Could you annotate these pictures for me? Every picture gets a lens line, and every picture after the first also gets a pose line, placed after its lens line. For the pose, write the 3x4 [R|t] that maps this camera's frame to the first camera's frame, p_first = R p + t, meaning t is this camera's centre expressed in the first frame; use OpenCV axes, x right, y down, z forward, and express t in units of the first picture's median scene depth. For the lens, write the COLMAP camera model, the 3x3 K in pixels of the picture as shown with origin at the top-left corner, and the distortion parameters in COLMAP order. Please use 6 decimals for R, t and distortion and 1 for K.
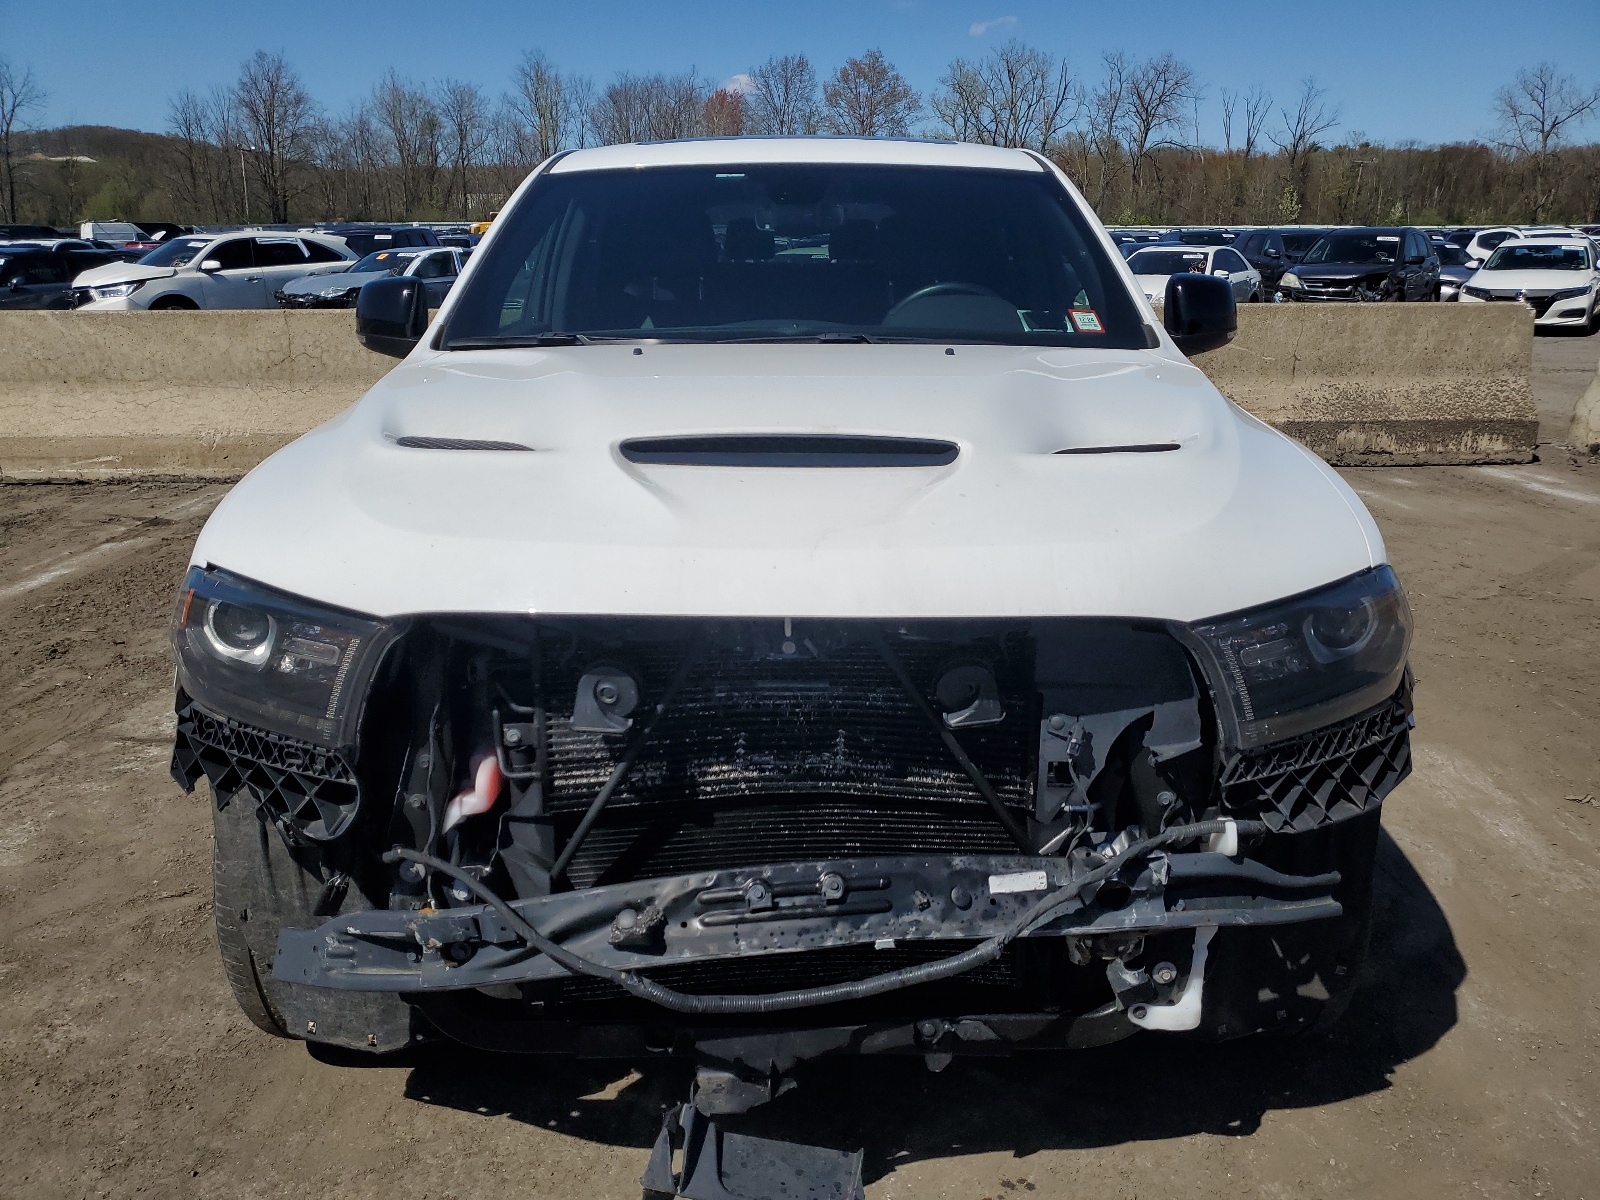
lens RADIAL K [[1217.4, 0, 800.0], [0, 1217.4, 600.0], [0, 0, 1]] dist [0.006722, 0.000206]
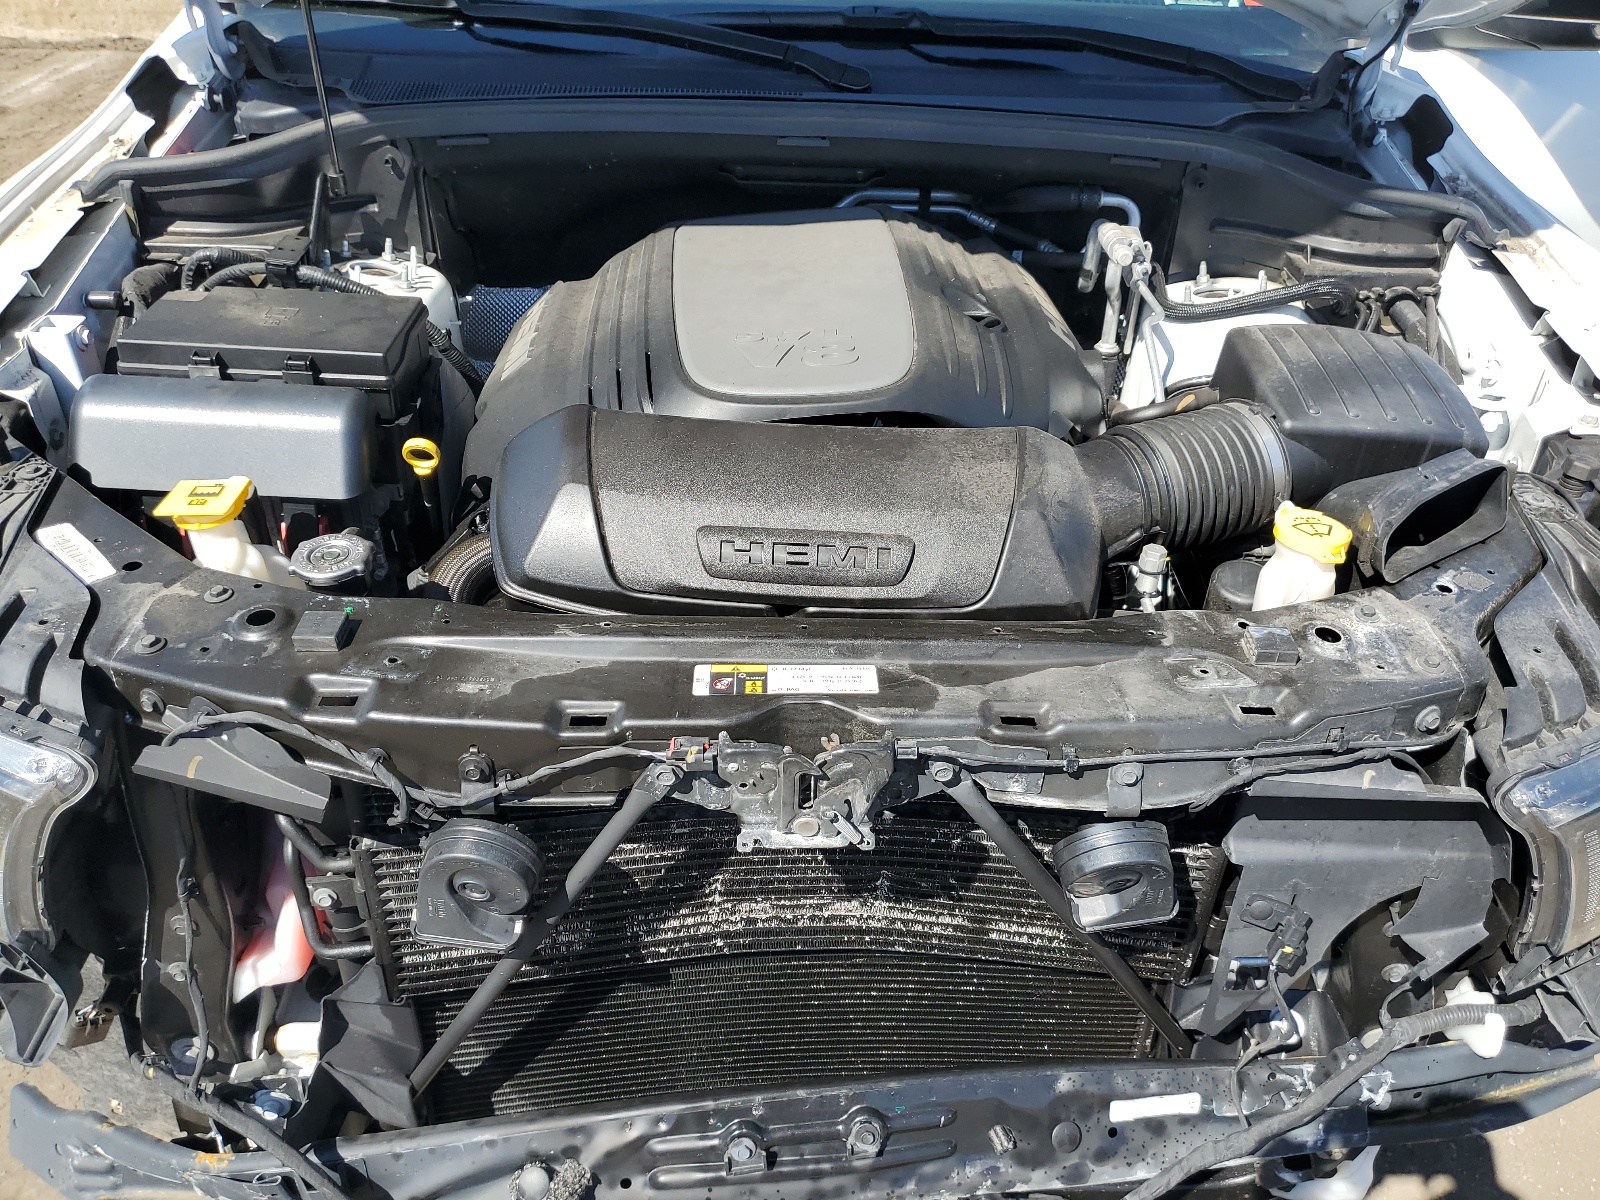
lens RADIAL K [[1245.4, 0, 800.0], [0, 1245.4, 600.0], [0, 0, 1]] dist [-0.014248, -0.002594]
pose [[0.999340, 0.017882, 0.031632, -0.029966], [-0.027449, 0.941930, 0.334685, -0.224372], [-0.023810, -0.335332, 0.941799, 0.481613]]
